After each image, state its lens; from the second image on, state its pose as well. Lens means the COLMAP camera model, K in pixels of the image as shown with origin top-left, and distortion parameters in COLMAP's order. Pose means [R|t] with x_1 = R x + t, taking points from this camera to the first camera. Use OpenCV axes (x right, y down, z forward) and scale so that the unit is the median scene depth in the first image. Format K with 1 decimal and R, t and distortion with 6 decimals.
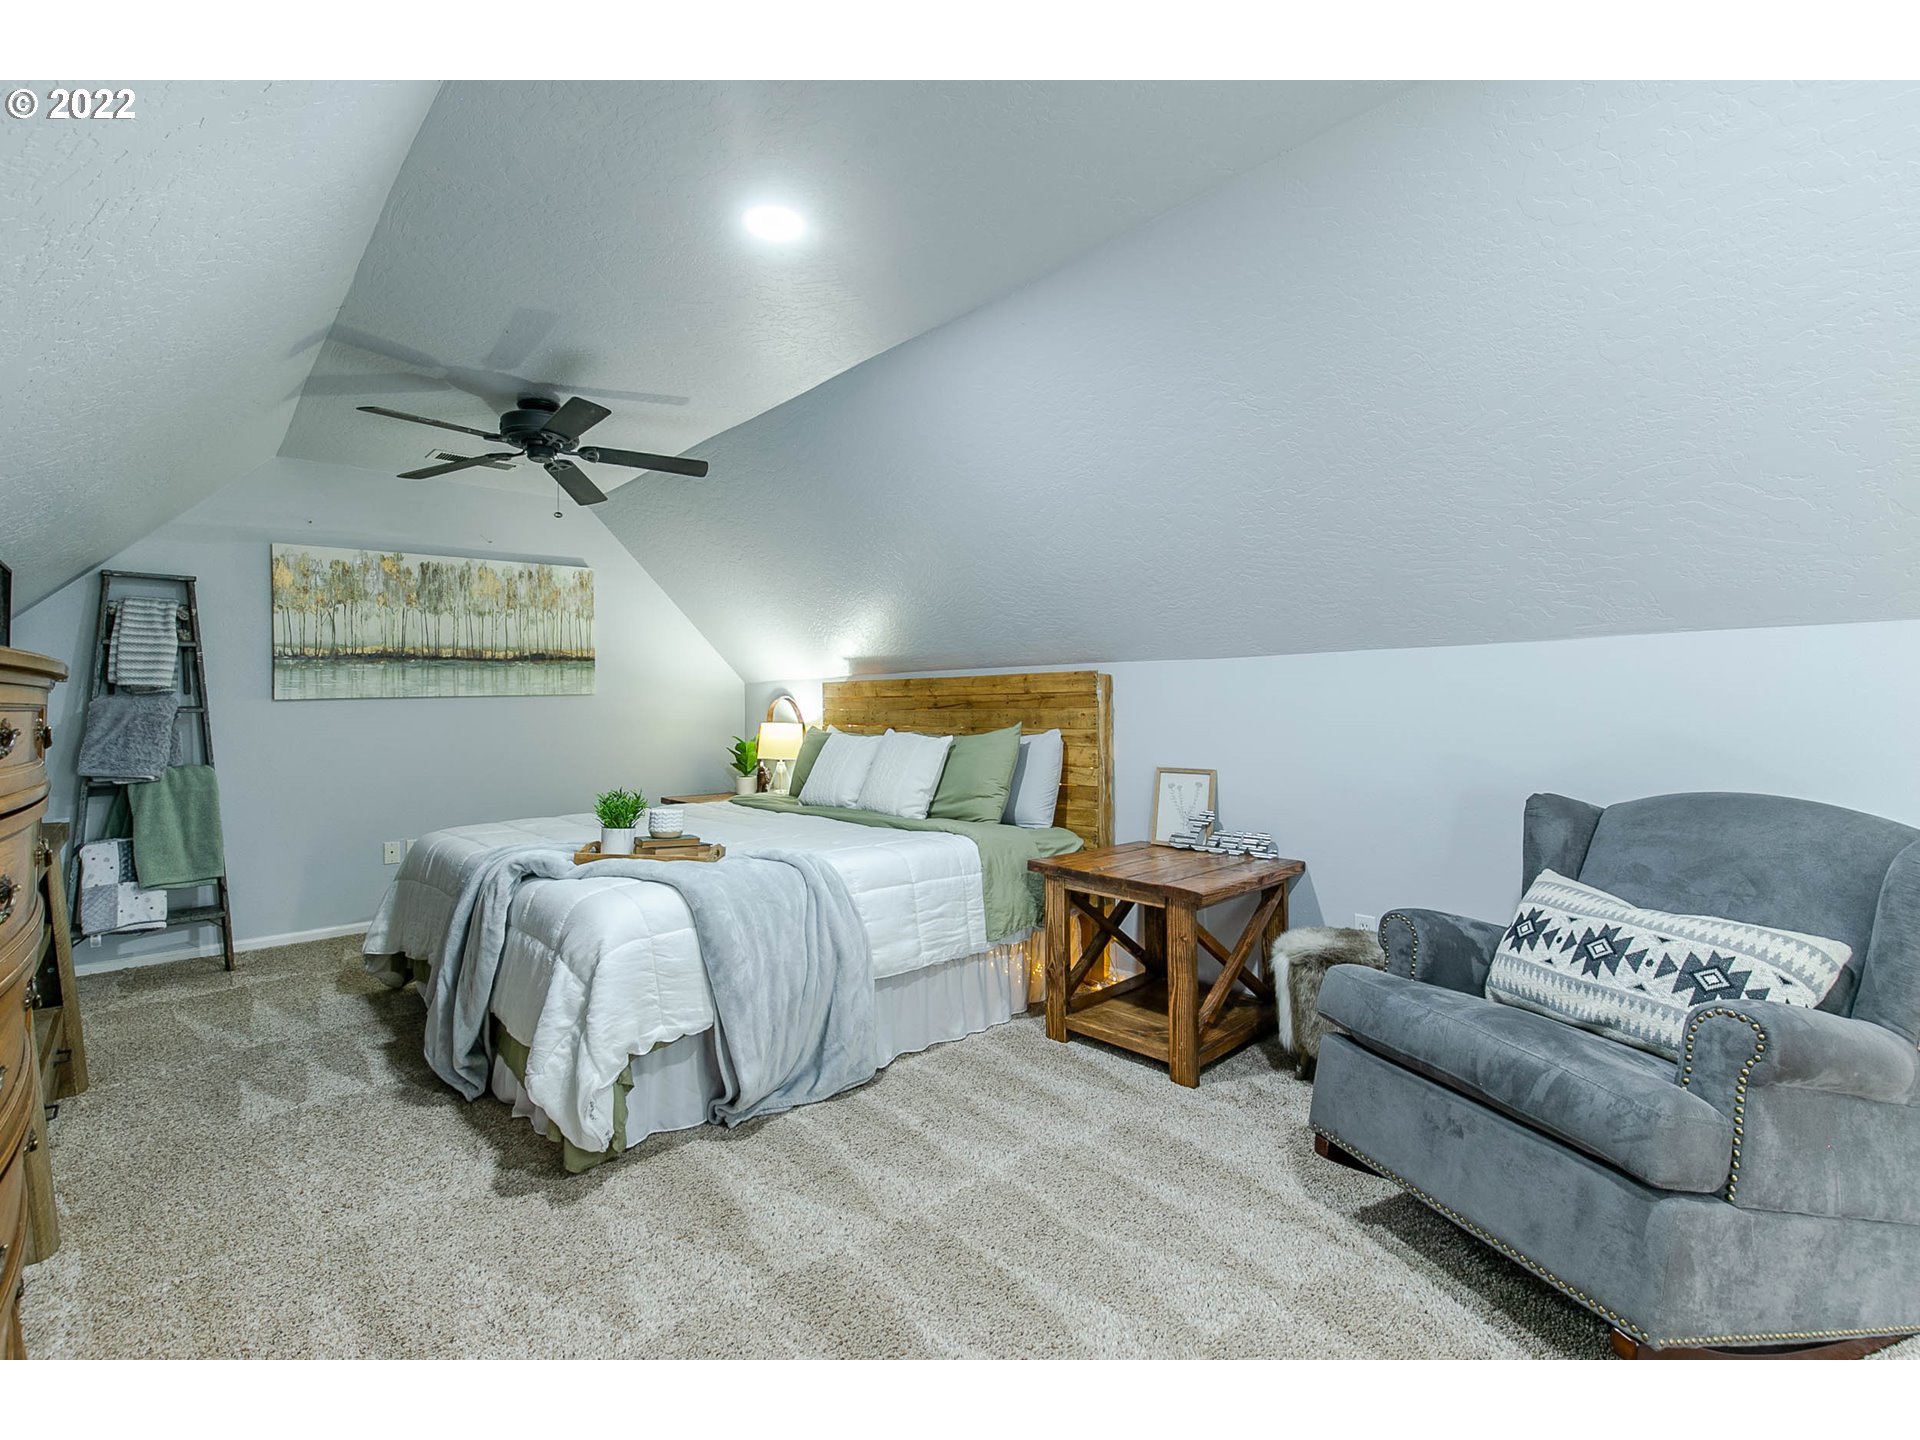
lens RADIAL K [[848.8, 0, 924.8], [0, 848.8, 687.4], [0, 0, 1]] dist [0.001655, 0.000108]
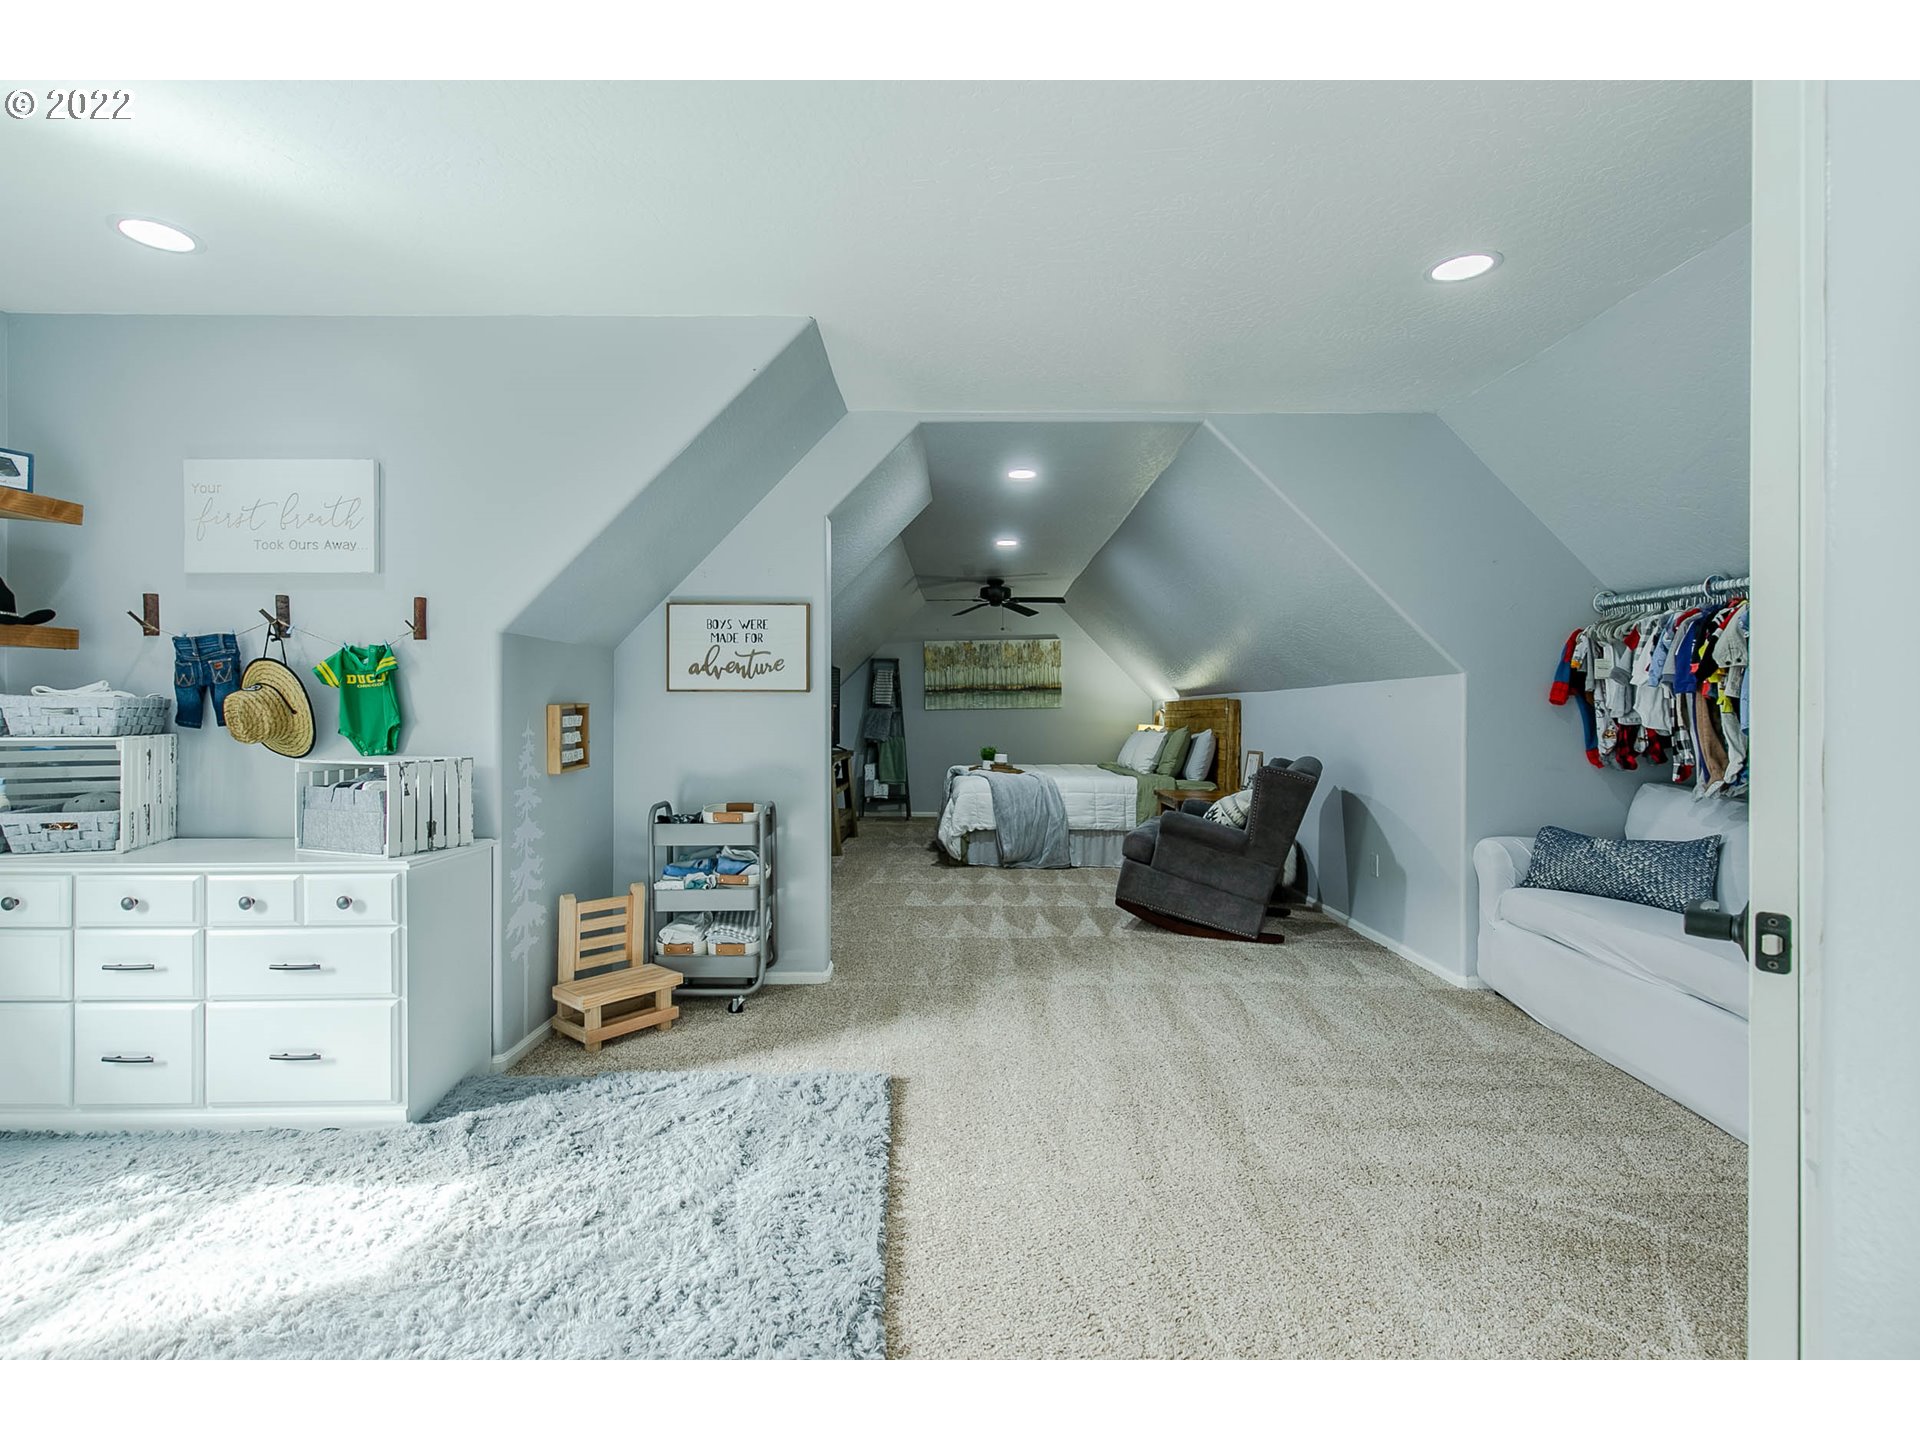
lens RADIAL K [[911.5, 0, 957.3], [0, 911.5, 714.1], [0, 0, 1]] dist [0.001467, -0.000500]
pose [[0.725119, 0.011691, -0.688525, 1.122950], [0.003371, 0.999784, 0.020526, -0.026514], [0.688616, -0.017205, 0.724922, -0.821625]]
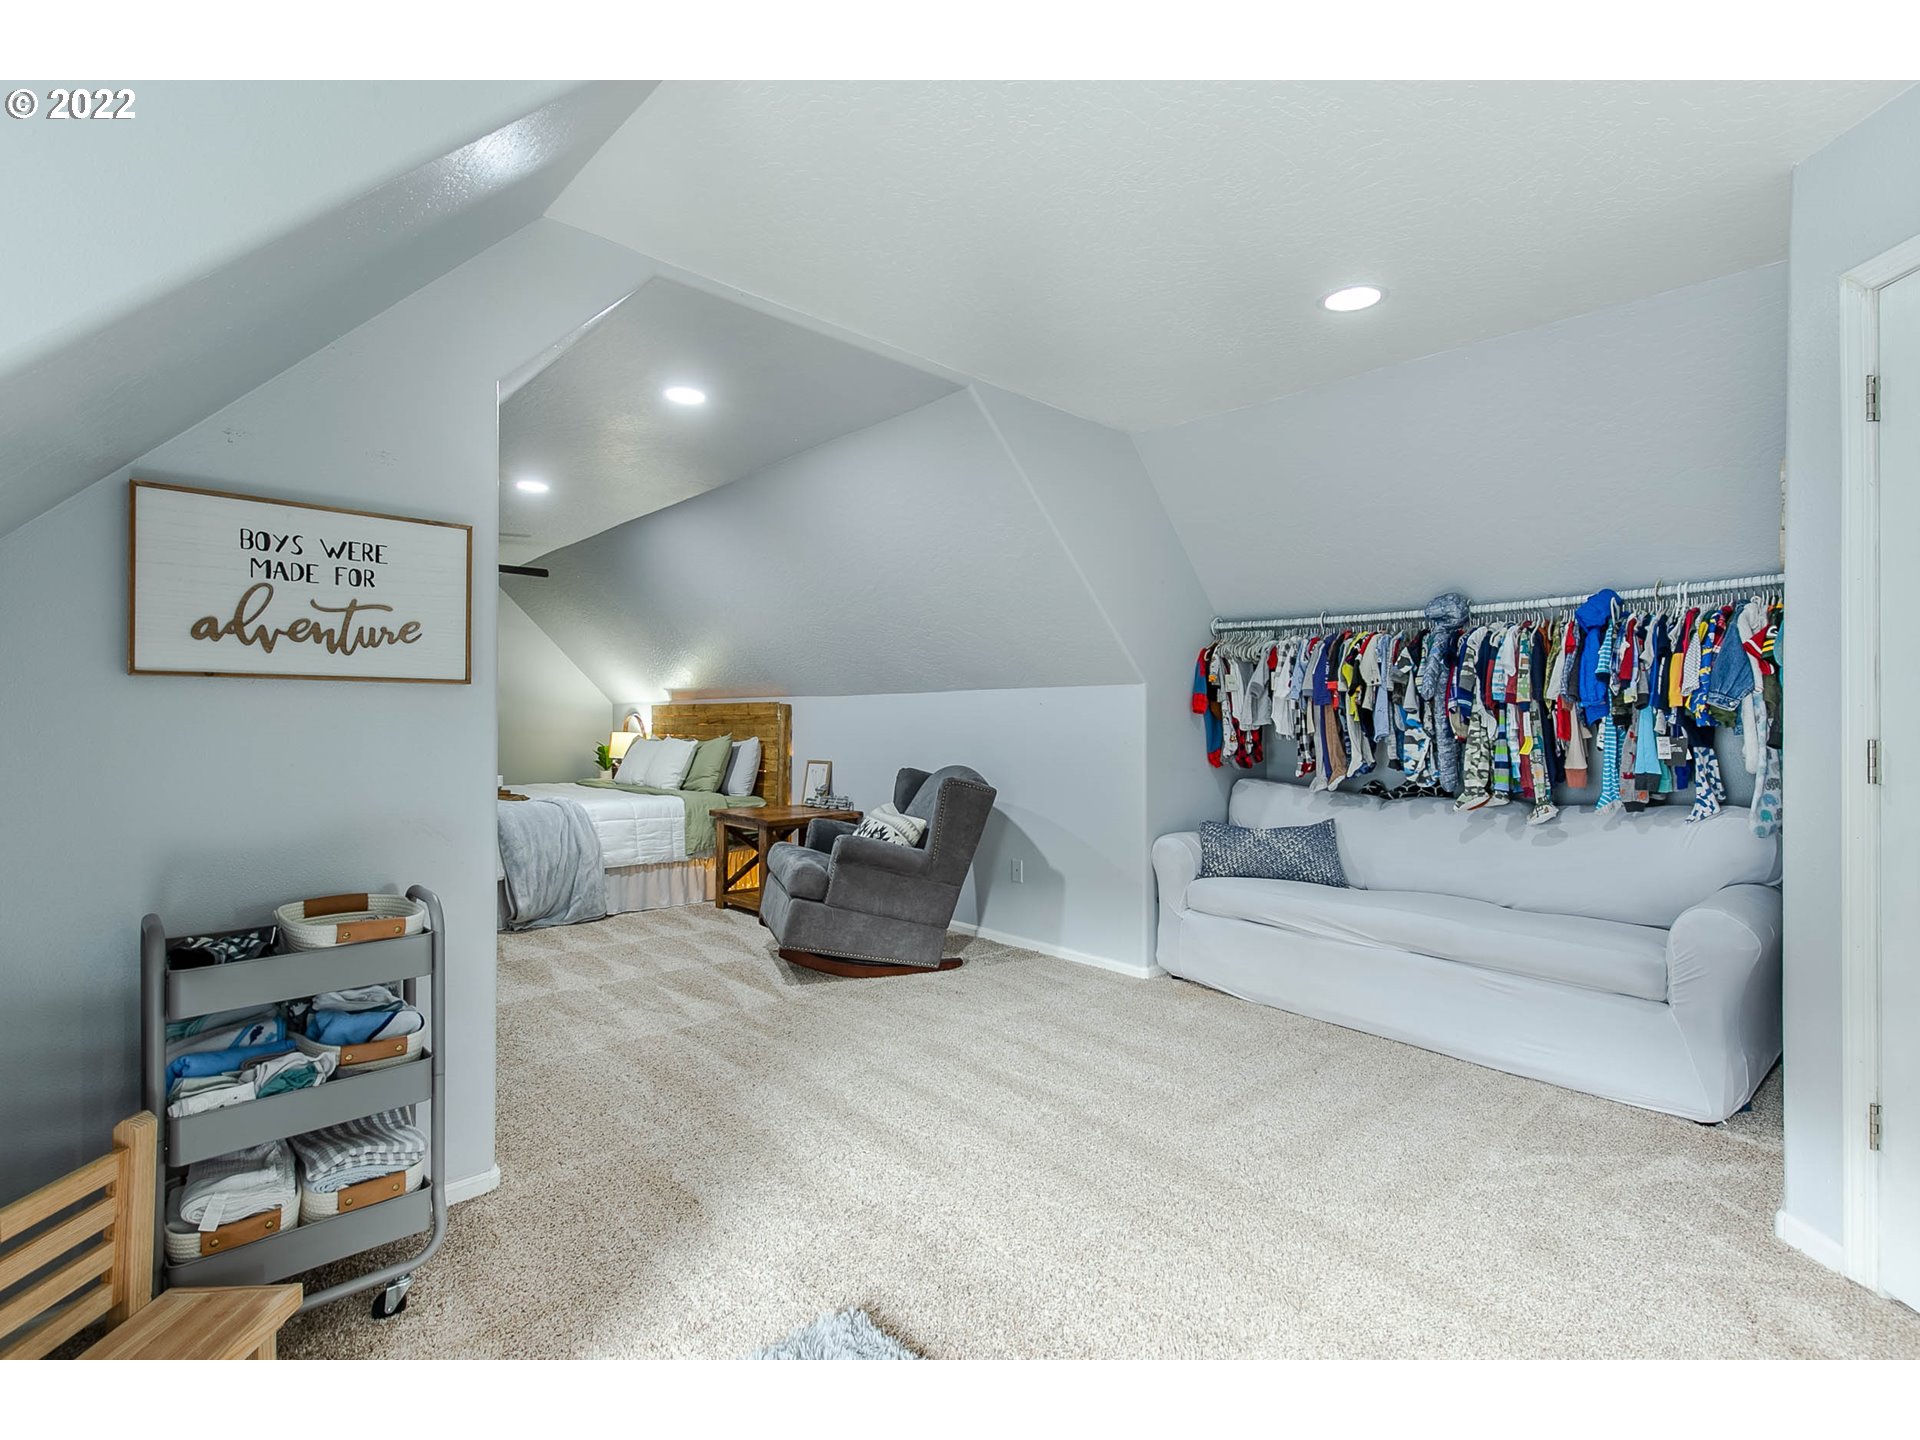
lens RADIAL K [[911.5, 0, 957.3], [0, 911.5, 714.1], [0, 0, 1]] dist [0.001467, -0.000500]
pose [[0.999769, 0.014017, 0.016304, 0.514821], [-0.014213, 0.999827, 0.011992, -0.022231], [-0.016133, -0.012220, 0.999795, -0.772767]]
